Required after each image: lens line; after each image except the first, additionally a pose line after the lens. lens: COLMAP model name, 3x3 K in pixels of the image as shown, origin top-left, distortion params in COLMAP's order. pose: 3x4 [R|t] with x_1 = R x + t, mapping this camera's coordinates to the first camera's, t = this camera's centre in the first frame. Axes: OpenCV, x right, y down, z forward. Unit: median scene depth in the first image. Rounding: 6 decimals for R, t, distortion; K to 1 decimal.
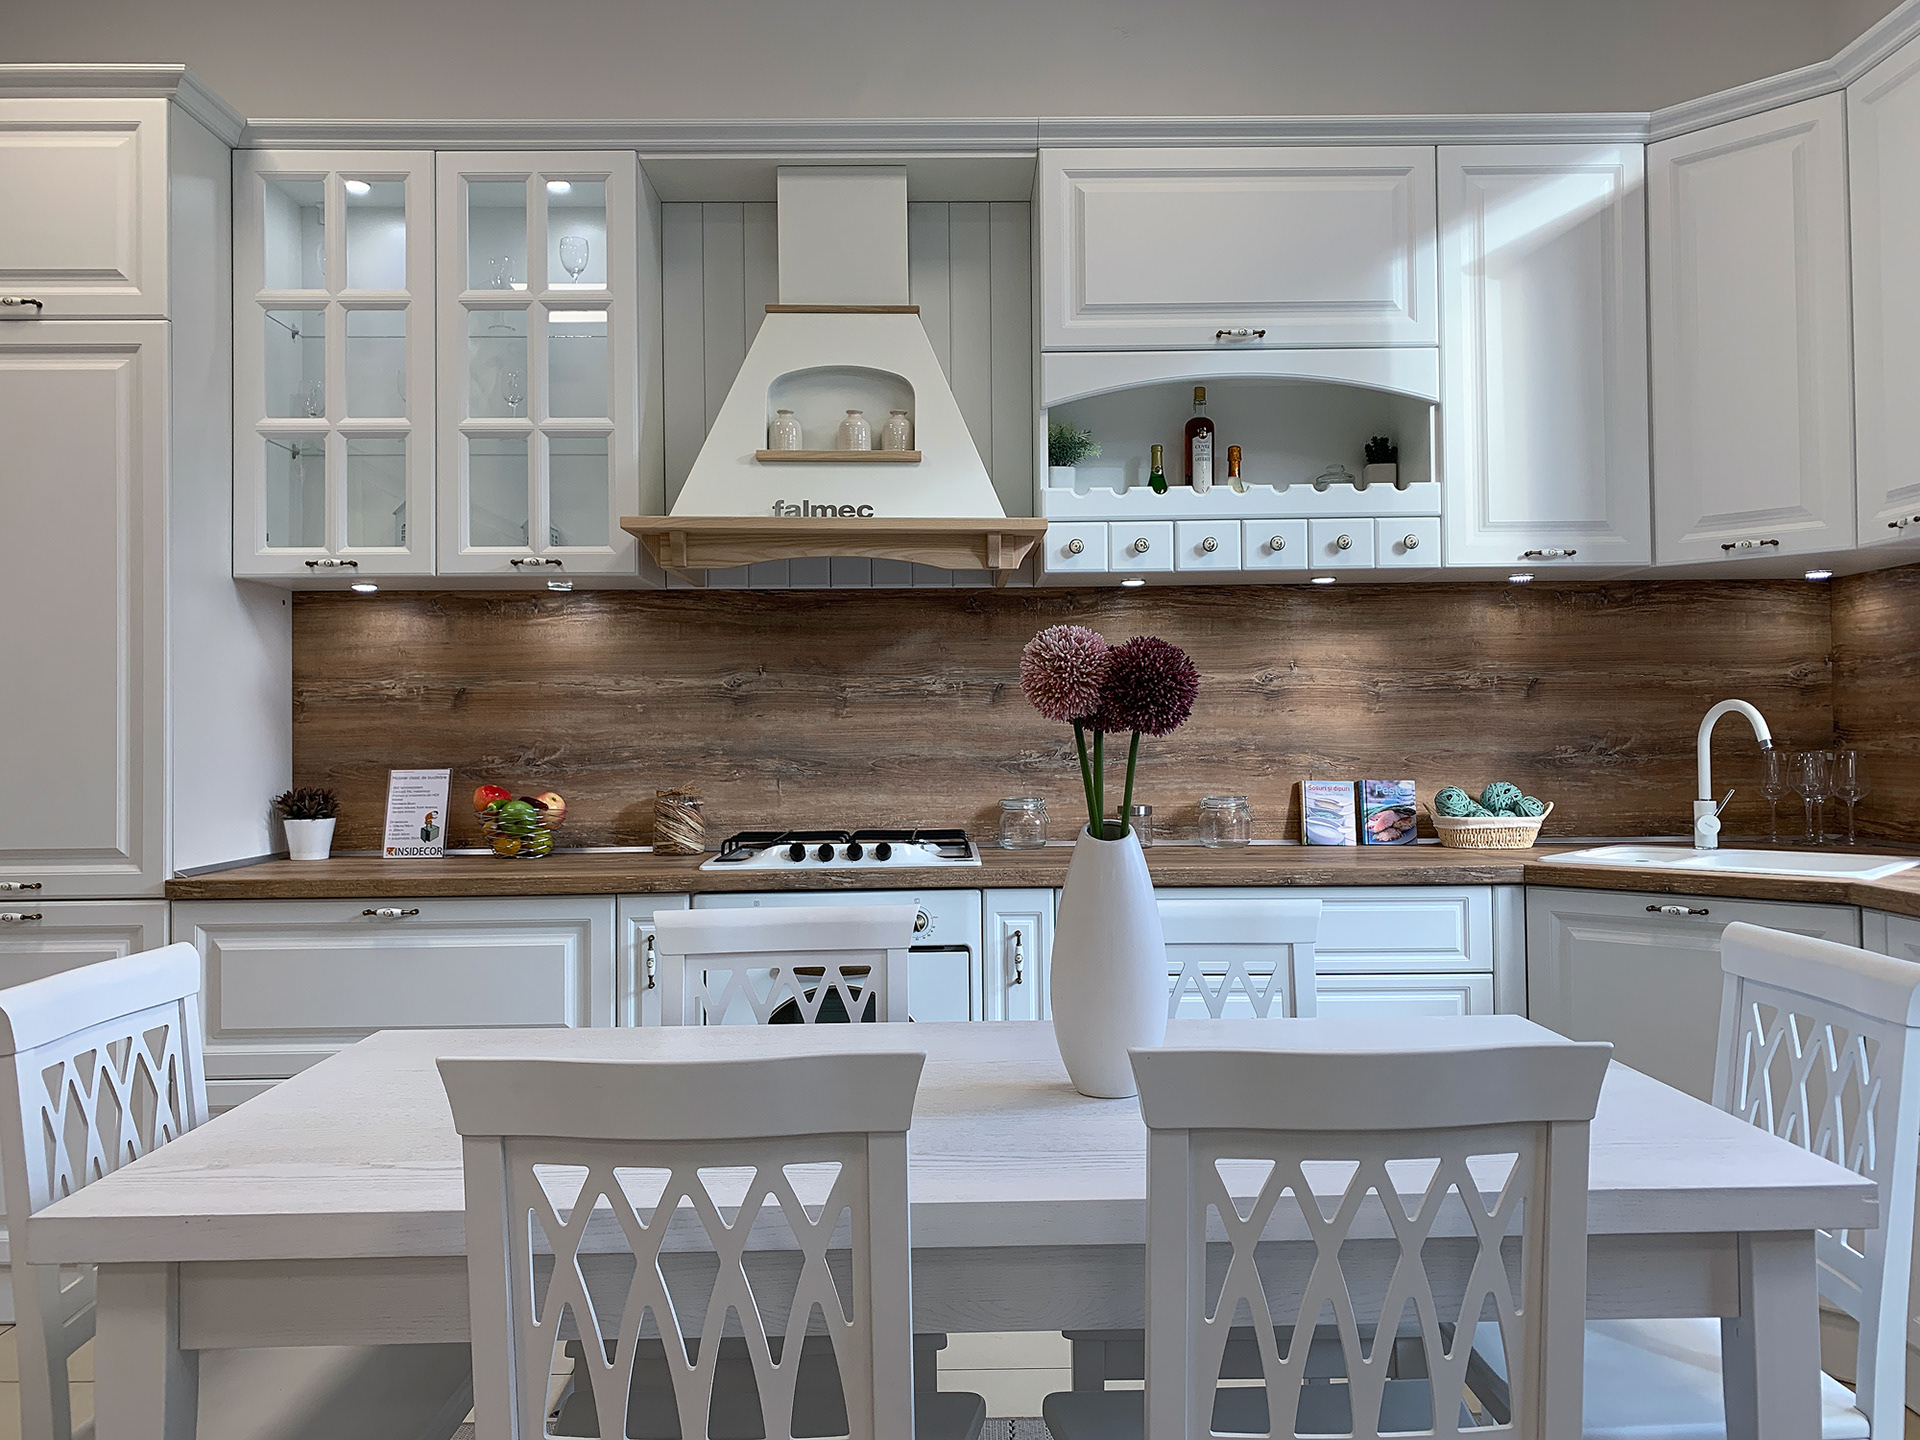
lens RADIAL K [[1460.7, 0, 950.9], [0, 1460.7, 701.1], [0, 0, 1]] dist [0.061996, -0.084412]
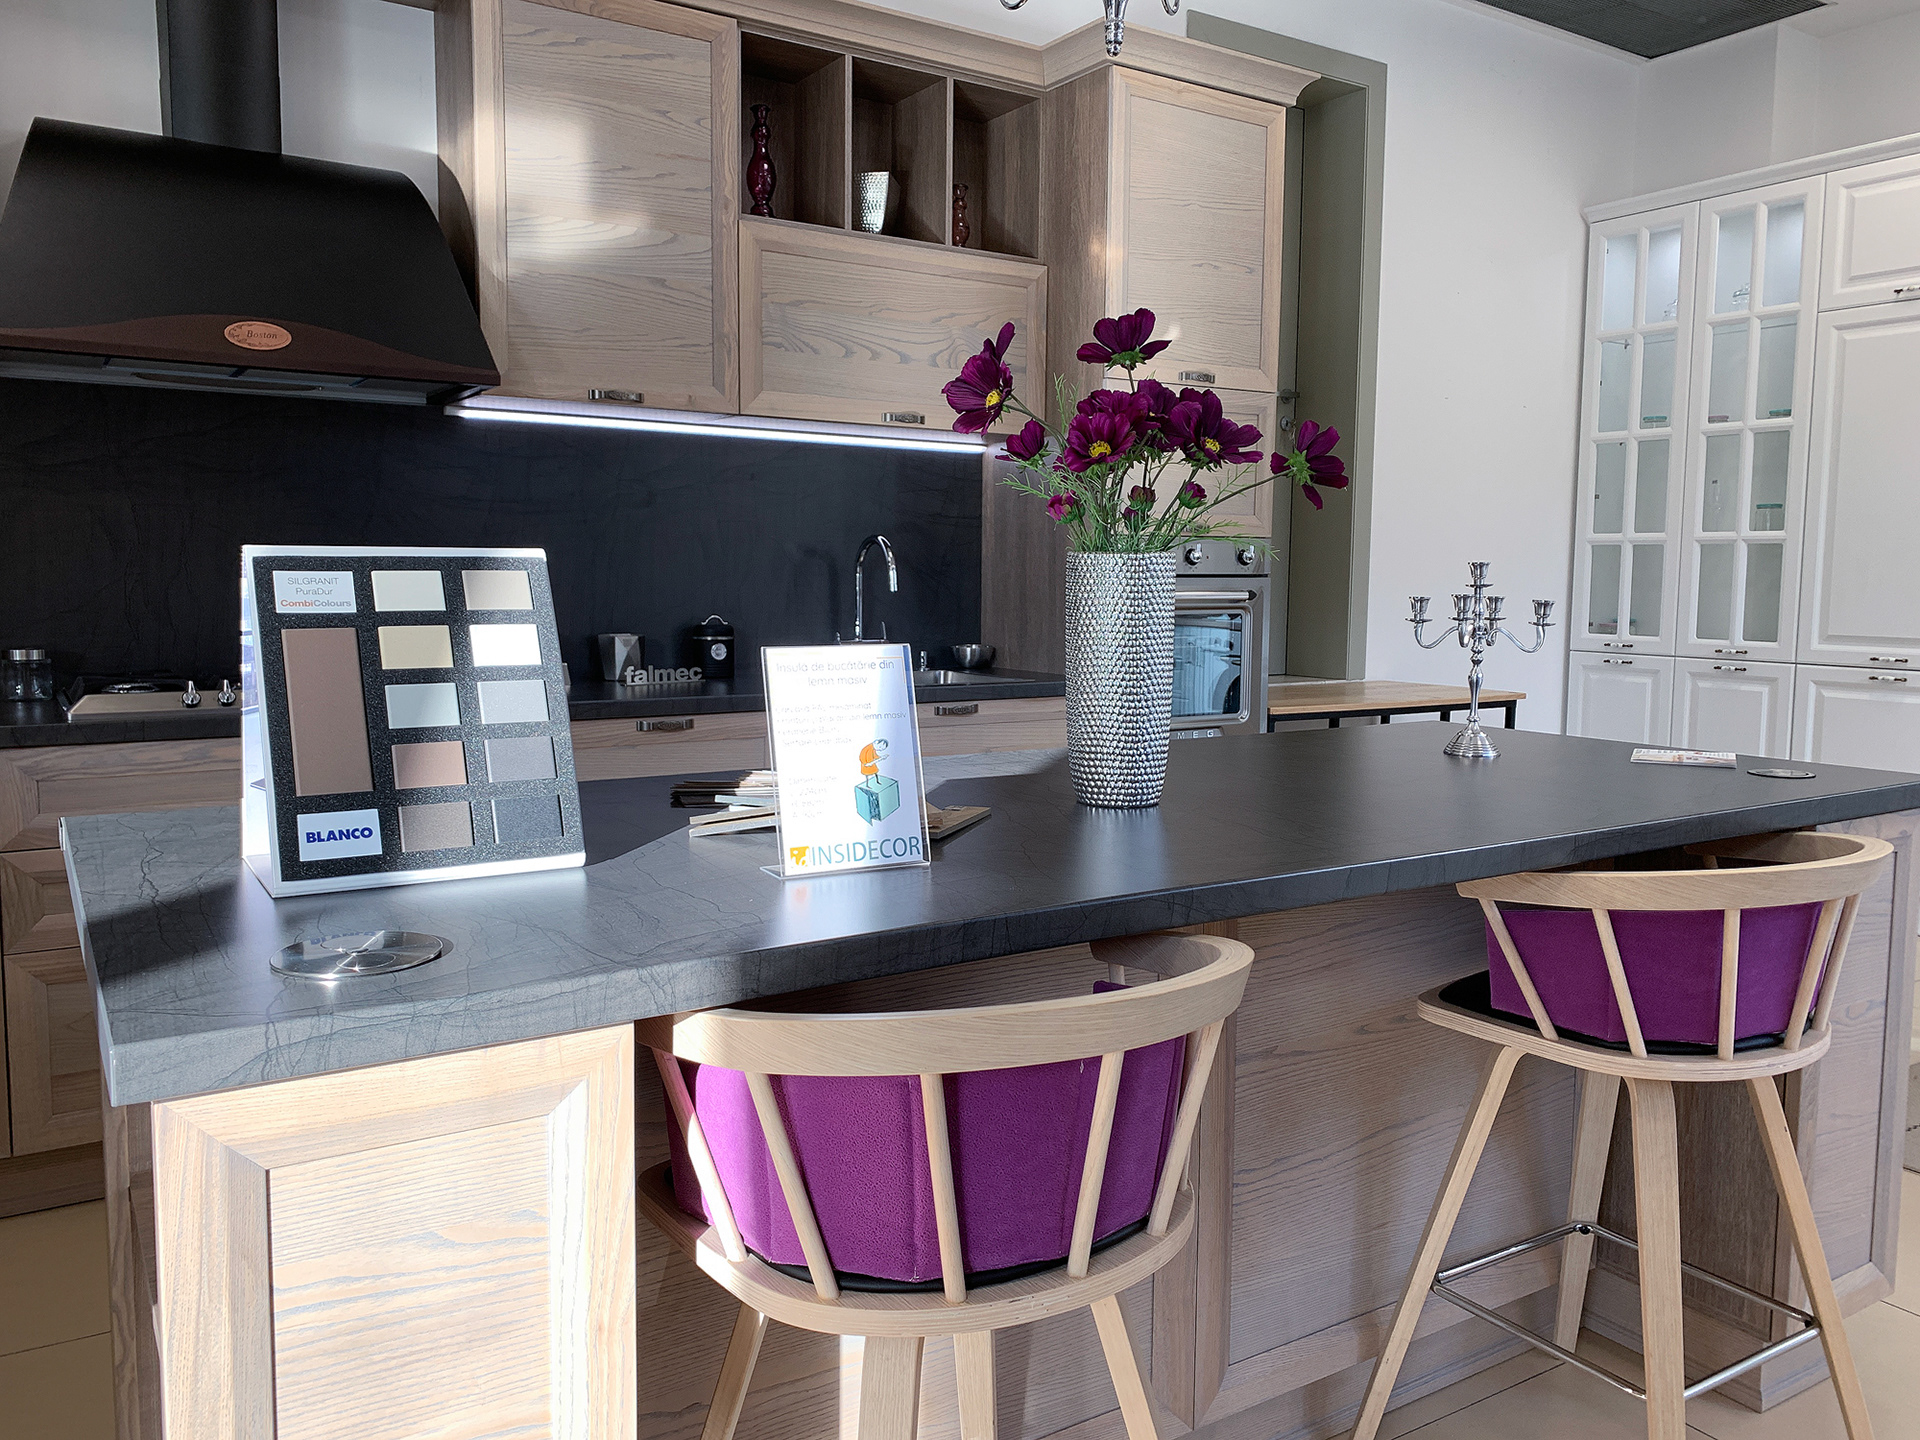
lens RADIAL K [[1460.7, 0, 973.8], [0, 1460.7, 702.2], [0, 0, 1]] dist [0.061996, -0.084412]
pose [[0.537507, 0.091691, -0.838259, 0.163973], [0.005165, 0.993694, 0.112004, -0.013151], [0.843243, -0.064533, 0.533644, -0.630001]]
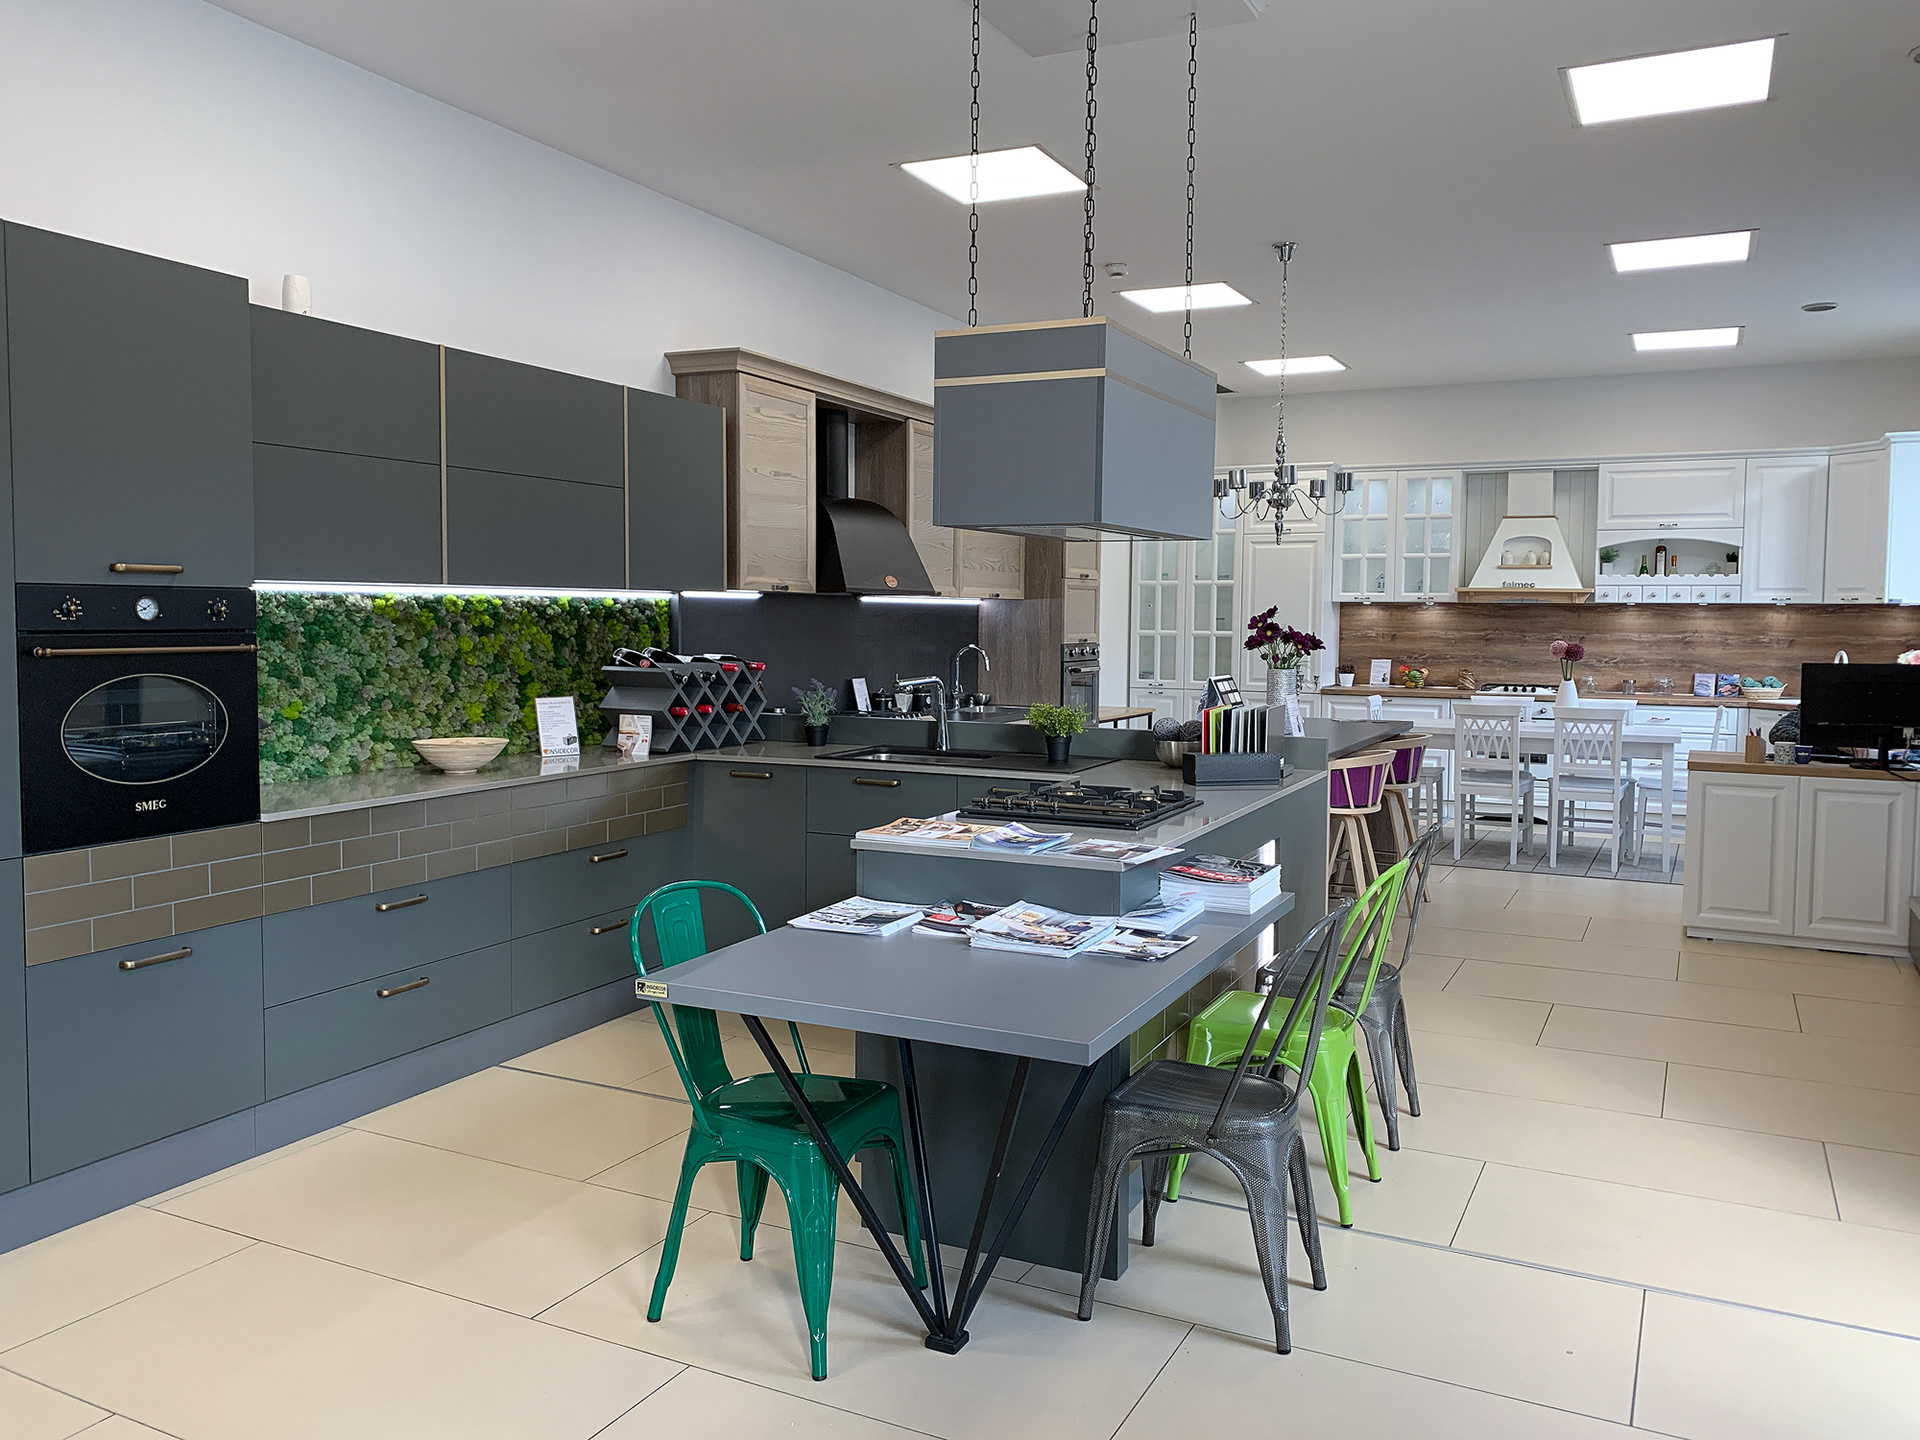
lens RADIAL K [[1460.7, 0, 984.7], [0, 1460.7, 700.4], [0, 0, 1]] dist [0.061996, -0.084412]
pose [[0.898173, 0.043829, -0.437452, 0.272156], [-0.007258, 0.996361, 0.084926, -0.135445], [0.439582, -0.073103, 0.895223, -2.329574]]
